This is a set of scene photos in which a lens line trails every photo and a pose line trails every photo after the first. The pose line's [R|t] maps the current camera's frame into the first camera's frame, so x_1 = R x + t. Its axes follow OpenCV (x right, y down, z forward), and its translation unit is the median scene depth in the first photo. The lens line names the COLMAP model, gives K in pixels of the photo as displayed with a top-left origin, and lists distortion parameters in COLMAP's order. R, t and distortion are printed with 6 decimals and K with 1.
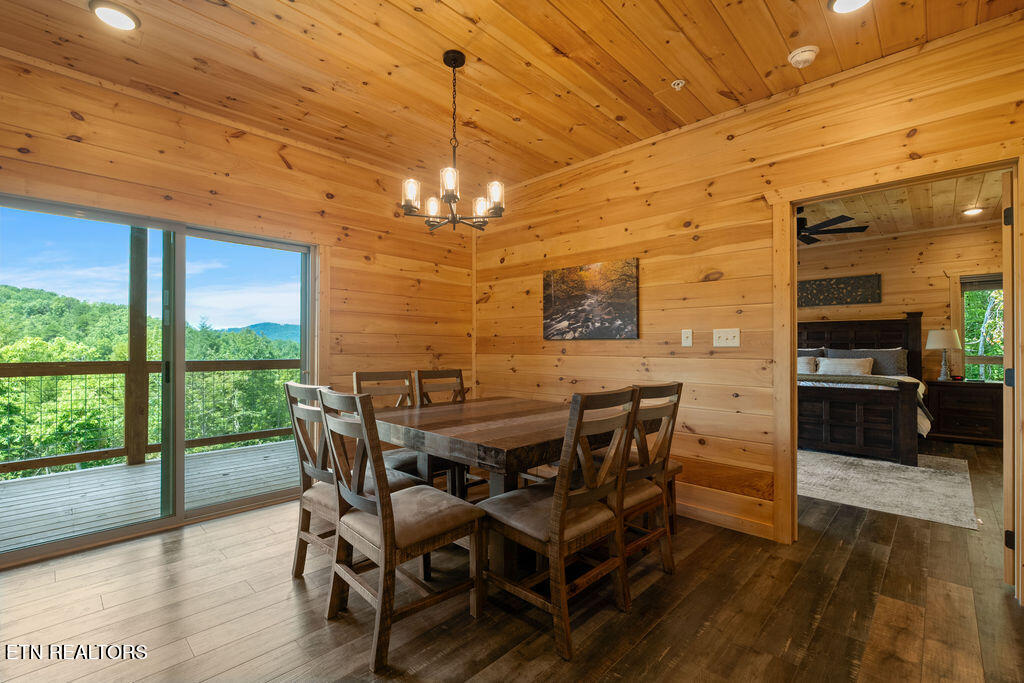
lens RADIAL K [[446.6, 0, 509.1], [0, 446.6, 341.3], [0, 0, 1]] dist [-0.005354, -0.000315]
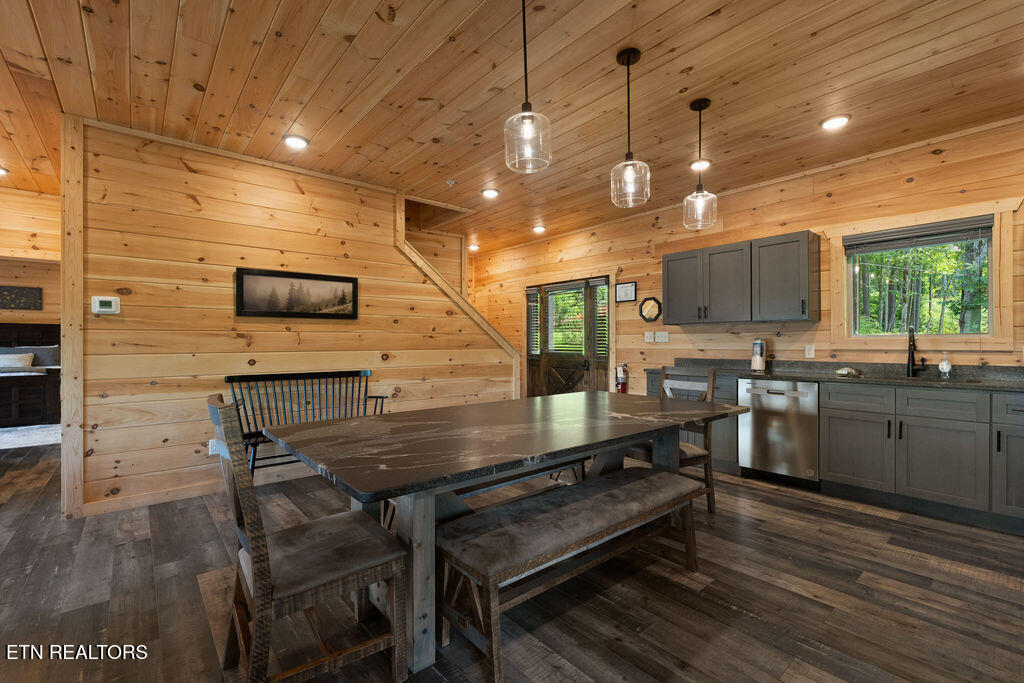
lens RADIAL K [[446.6, 0, 513.8], [0, 446.6, 346.4], [0, 0, 1]] dist [-0.005354, -0.000315]
pose [[0.096967, -0.004548, 0.995277, -0.522726], [-0.013794, 0.999887, 0.005913, -0.015745], [-0.995192, -0.014302, 0.096893, -0.817459]]
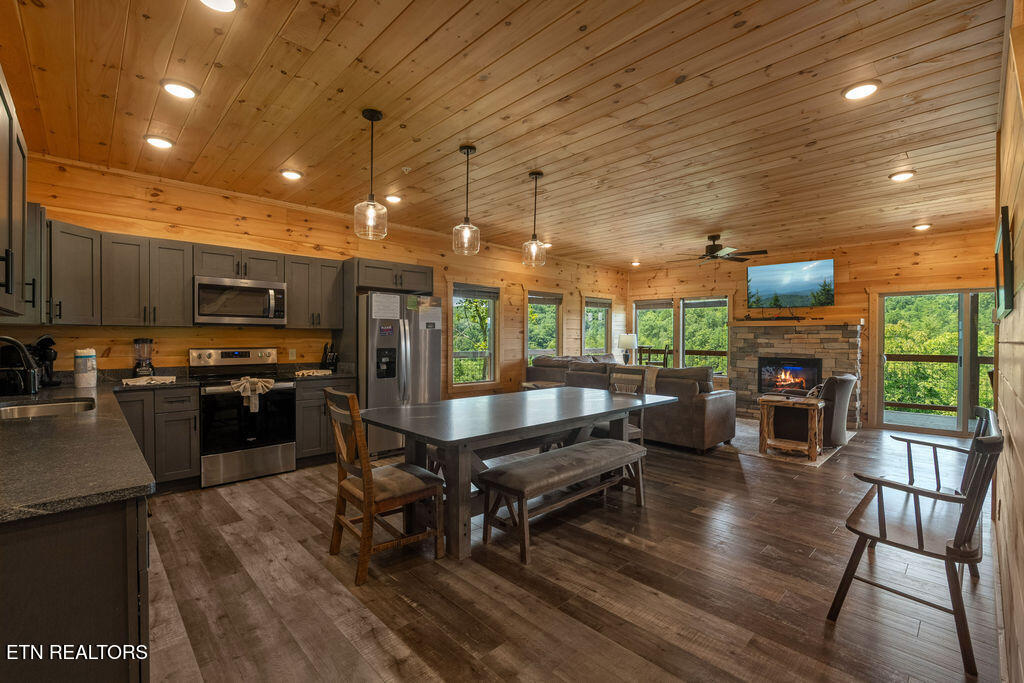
lens RADIAL K [[446.6, 0, 511.0], [0, 446.6, 341.8], [0, 0, 1]] dist [-0.005354, -0.000315]
pose [[-0.035080, 0.010172, -0.999333, 1.077558], [0.010529, 0.999896, 0.009809, -0.051962], [0.999329, -0.010178, -0.035184, -0.796647]]
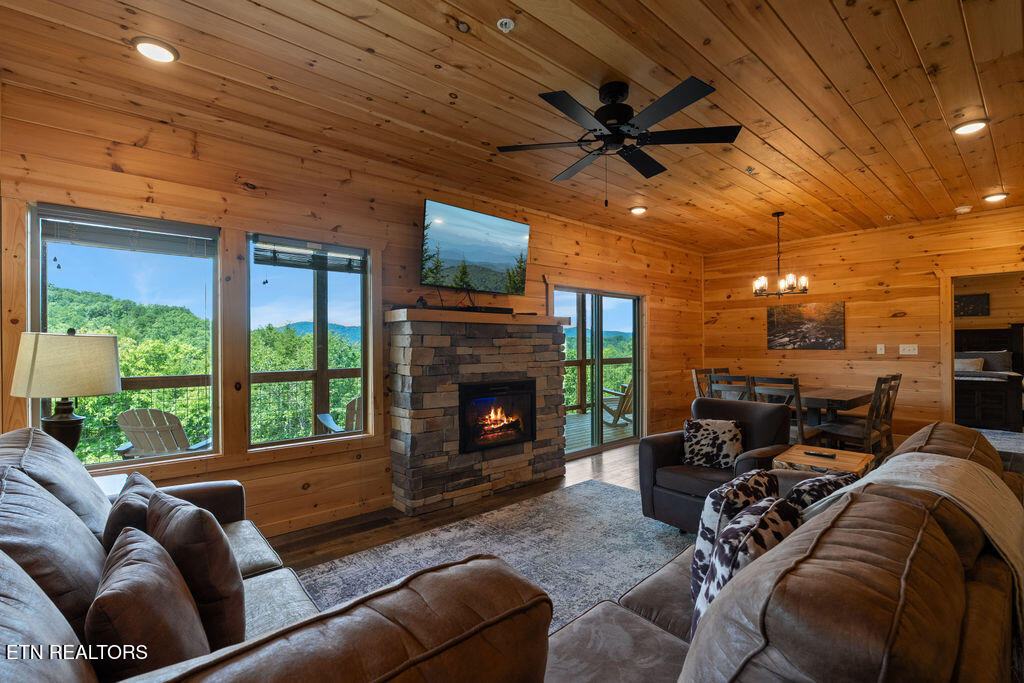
lens RADIAL K [[464.8, 0, 511.4], [0, 464.8, 340.9], [0, 0, 1]] dist [-0.003671, 0.001254]
pose [[0.996900, -0.007829, -0.078290, -0.773257], [0.008226, 0.999955, 0.004747, -0.052503], [0.078249, -0.005376, 0.996919, -0.791801]]
